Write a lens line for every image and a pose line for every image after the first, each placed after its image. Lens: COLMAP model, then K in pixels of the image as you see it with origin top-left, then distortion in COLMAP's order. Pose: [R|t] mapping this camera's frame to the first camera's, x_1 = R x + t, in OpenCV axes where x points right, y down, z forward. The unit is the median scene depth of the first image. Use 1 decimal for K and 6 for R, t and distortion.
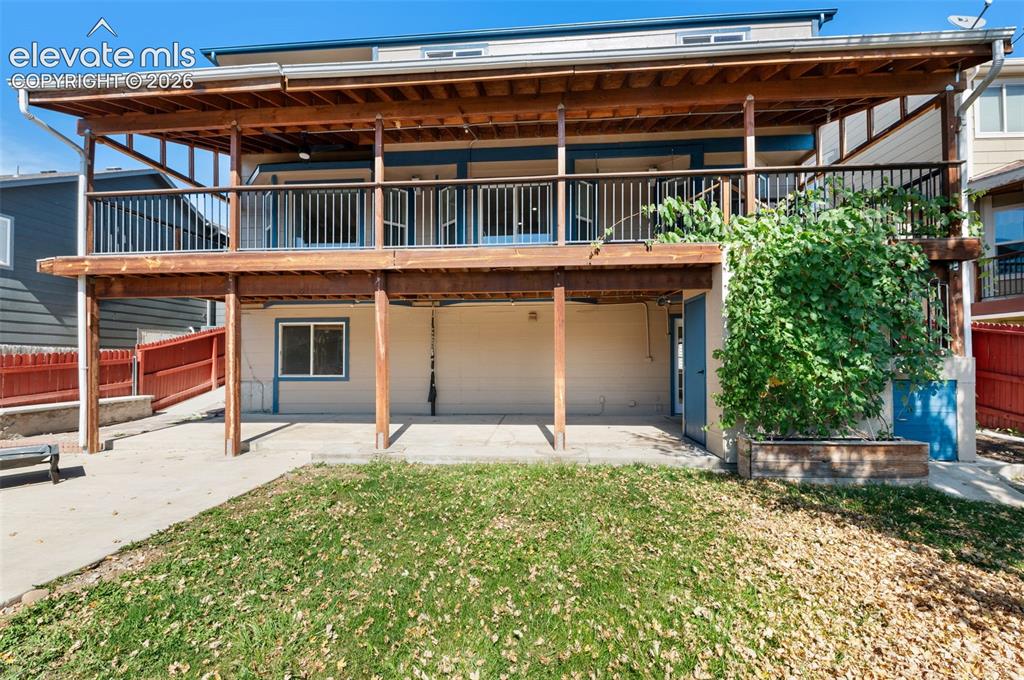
lens RADIAL K [[446.2, 0, 504.3], [0, 446.2, 354.3], [0, 0, 1]] dist [0.000639, -0.000605]
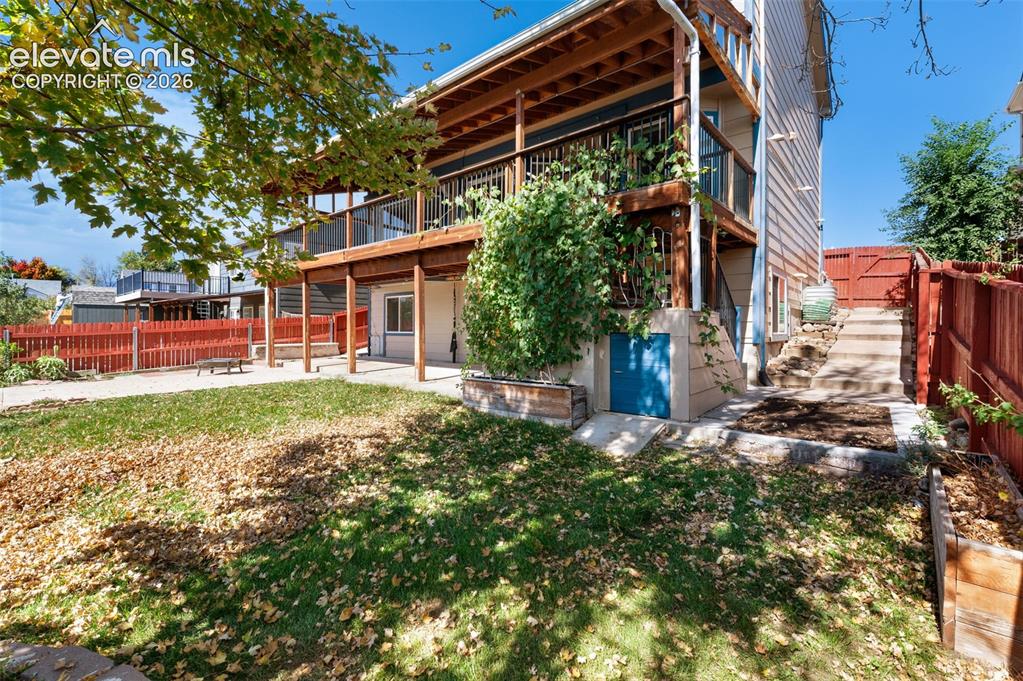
lens RADIAL K [[445.7, 0, 506.7], [0, 445.7, 336.1], [0, 0, 1]] dist [0.000639, -0.000605]
pose [[0.810938, 0.016882, -0.584889, 0.836348], [-0.001361, 0.999635, 0.026967, 0.024494], [0.585131, -0.021073, 0.810665, 0.017981]]
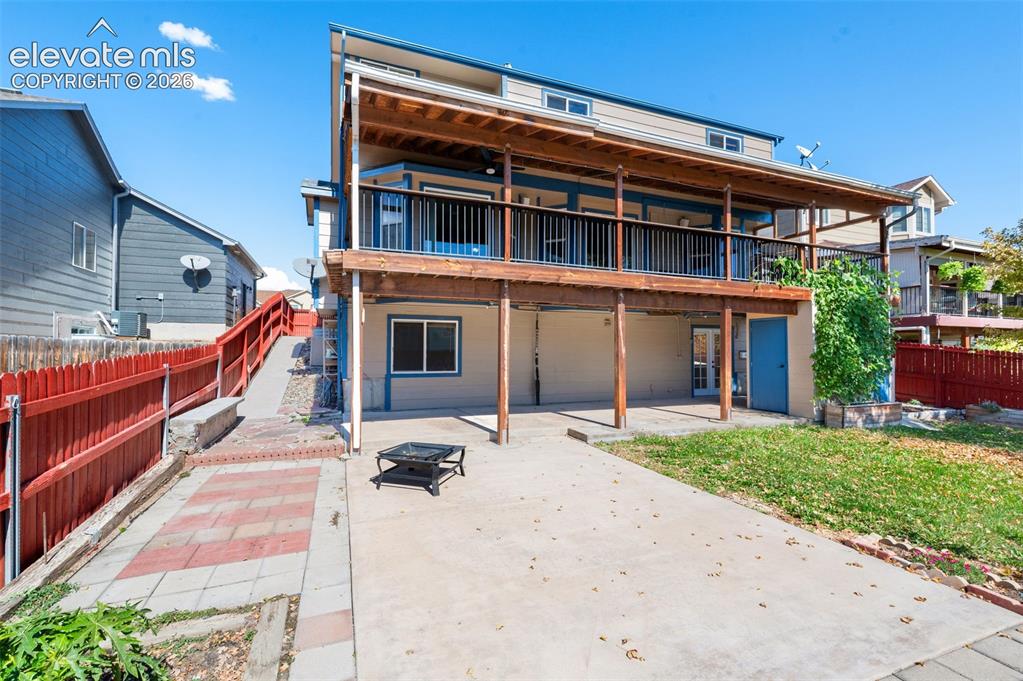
lens RADIAL K [[445.7, 0, 495.4], [0, 445.7, 347.3], [0, 0, 1]] dist [0.000639, -0.000605]
pose [[0.902890, 0.012909, 0.429678, -0.850098], [-0.011808, 0.999917, -0.005228, -0.006039], [-0.429709, -0.000353, 0.902967, 0.005625]]
